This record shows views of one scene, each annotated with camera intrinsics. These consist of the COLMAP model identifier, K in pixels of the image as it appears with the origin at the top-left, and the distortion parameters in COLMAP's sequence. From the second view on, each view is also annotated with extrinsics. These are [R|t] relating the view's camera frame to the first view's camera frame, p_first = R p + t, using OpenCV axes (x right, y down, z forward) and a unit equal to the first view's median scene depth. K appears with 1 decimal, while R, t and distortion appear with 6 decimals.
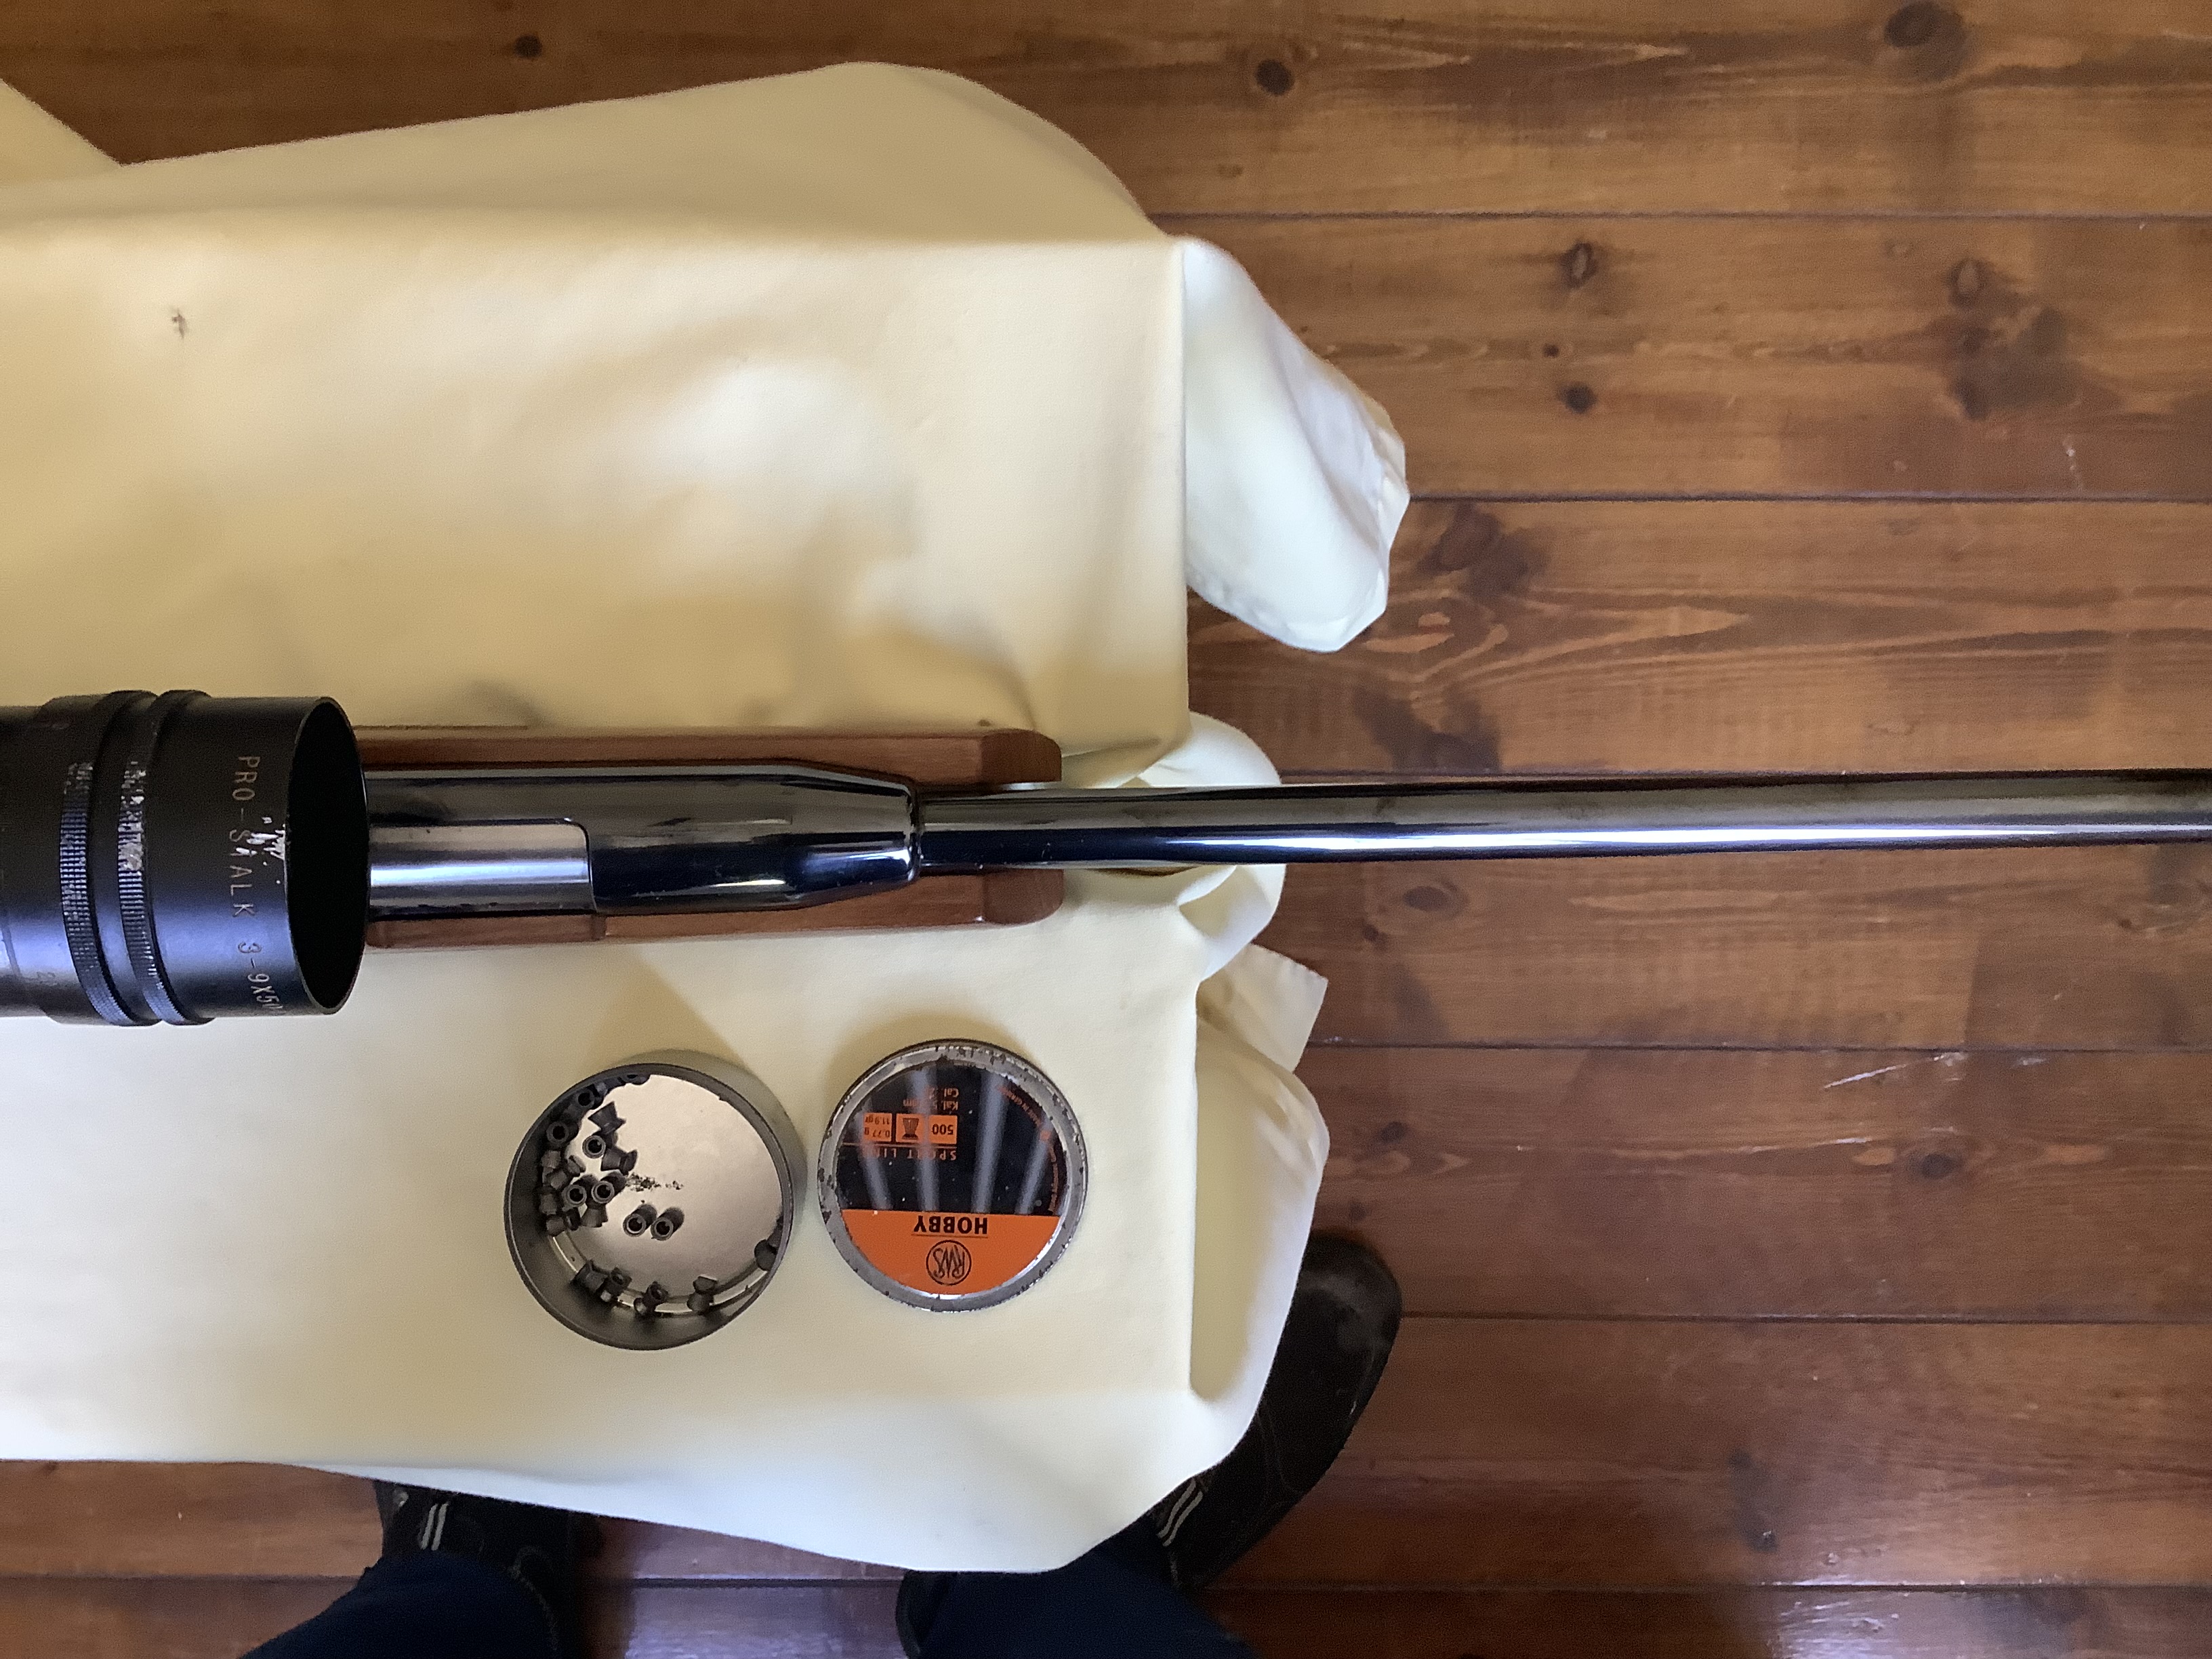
lens RADIAL K [[2023.6, 0, 1097.6], [0, 2023.6, 884.2], [0, 0, 1]] dist [0.032183, 0.000000]
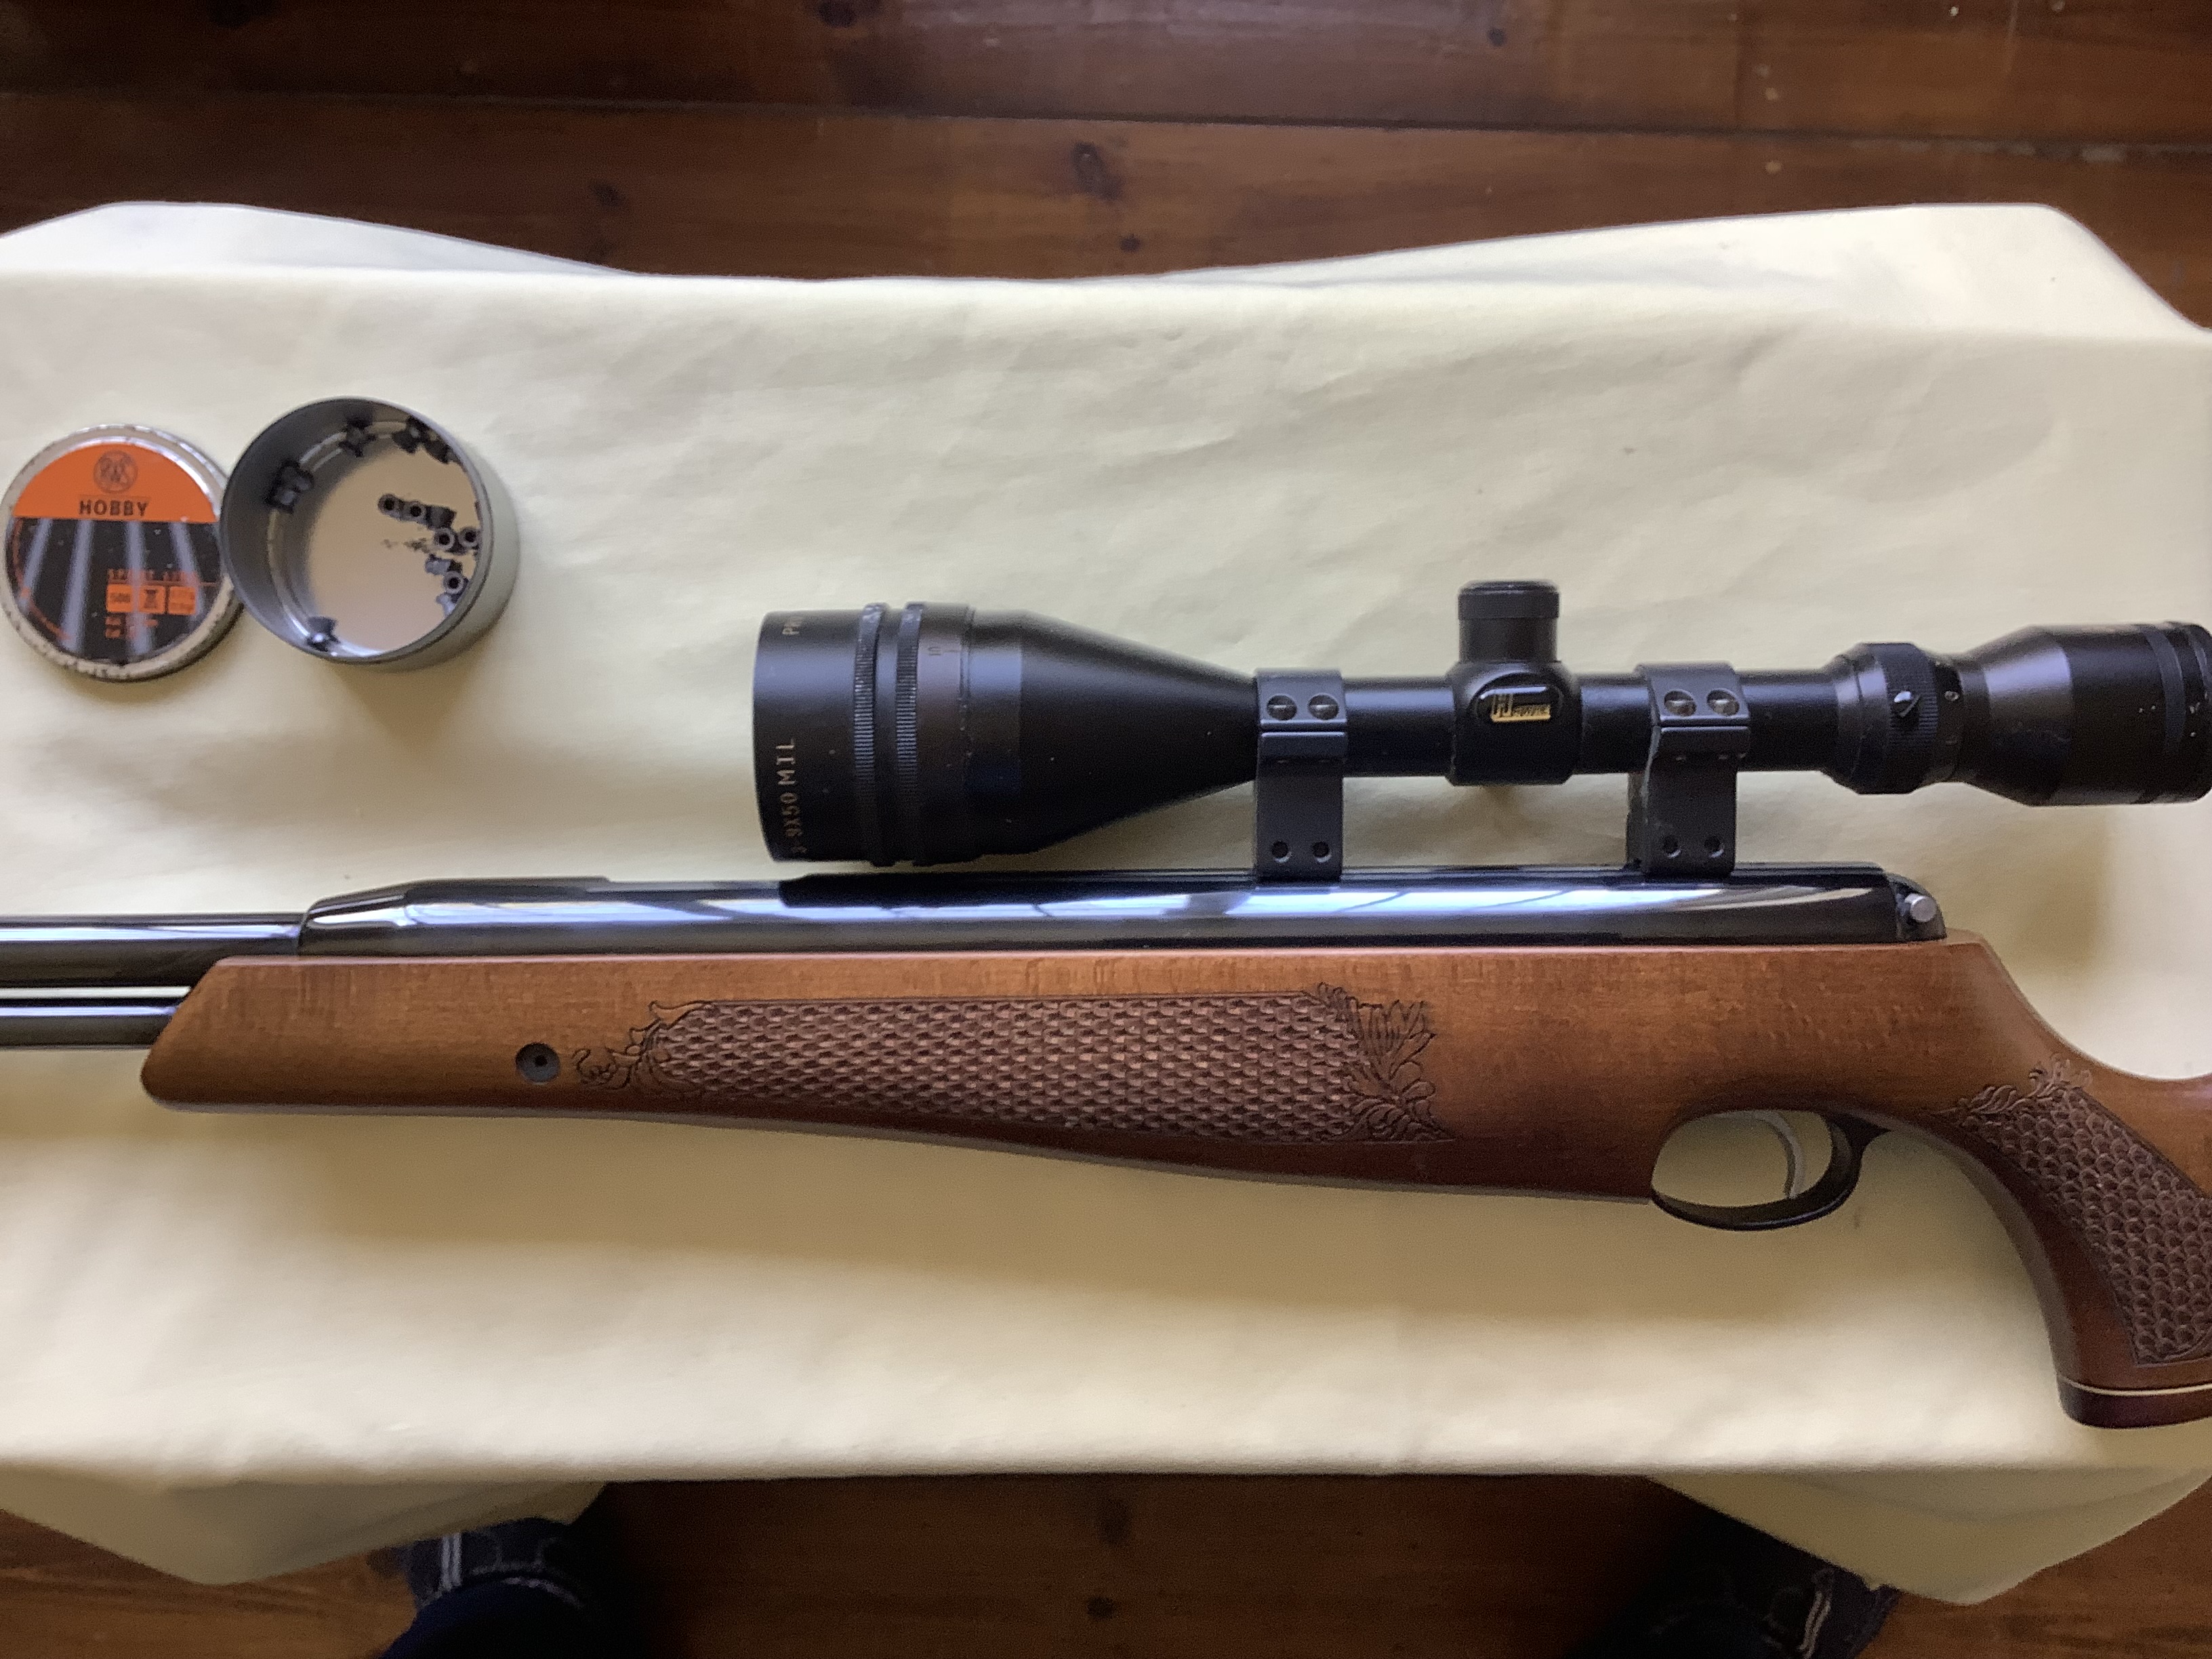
lens RADIAL K [[2023.6, 0, 1075.1], [0, 2023.6, 794.2], [0, 0, 1]] dist [0.032183, 0.000000]
pose [[-0.998784, -0.014813, 0.047026, -0.297211], [0.013858, -0.999693, -0.020557, 0.022349], [0.047316, -0.019881, 0.998682, -0.021668]]
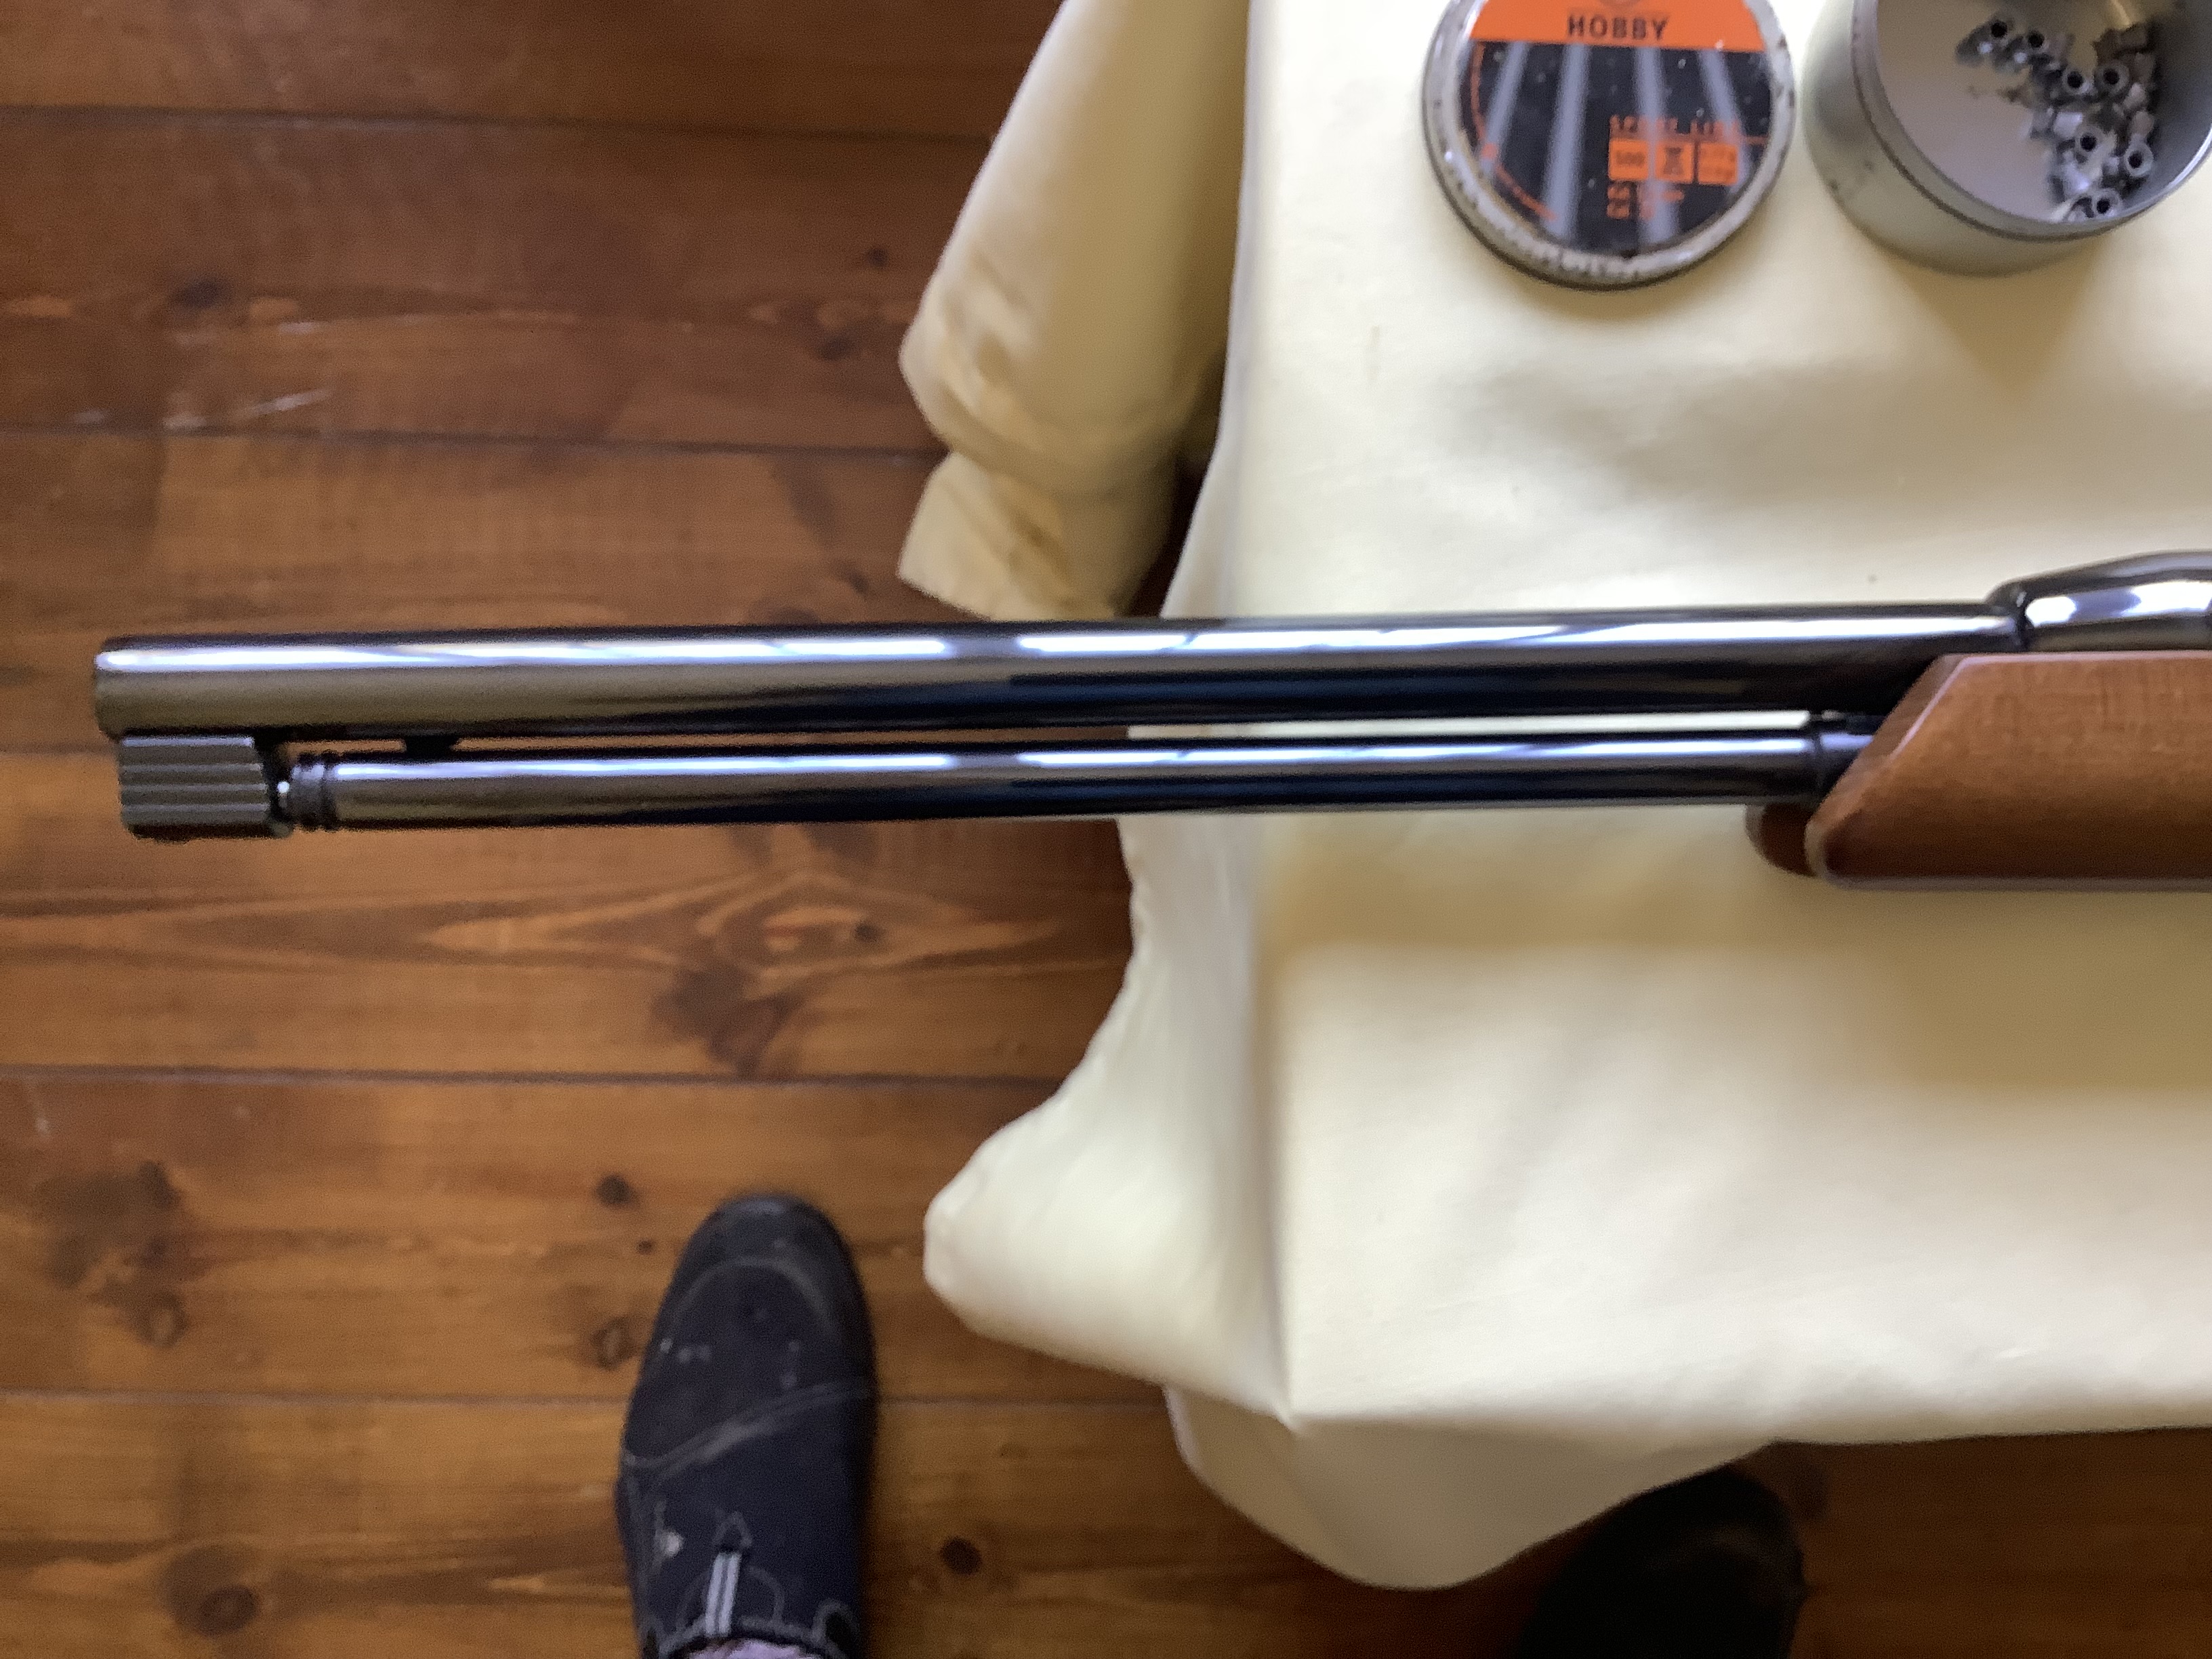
lens RADIAL K [[2023.6, 0, 1097.2], [0, 2023.6, 797.7], [0, 0, 1]] dist [0.032183, 0.000000]
pose [[-0.999209, -0.012929, -0.037602, 0.065809], [0.013991, -0.999507, -0.028109, -0.043180], [-0.037220, -0.028612, 0.998897, 0.125848]]
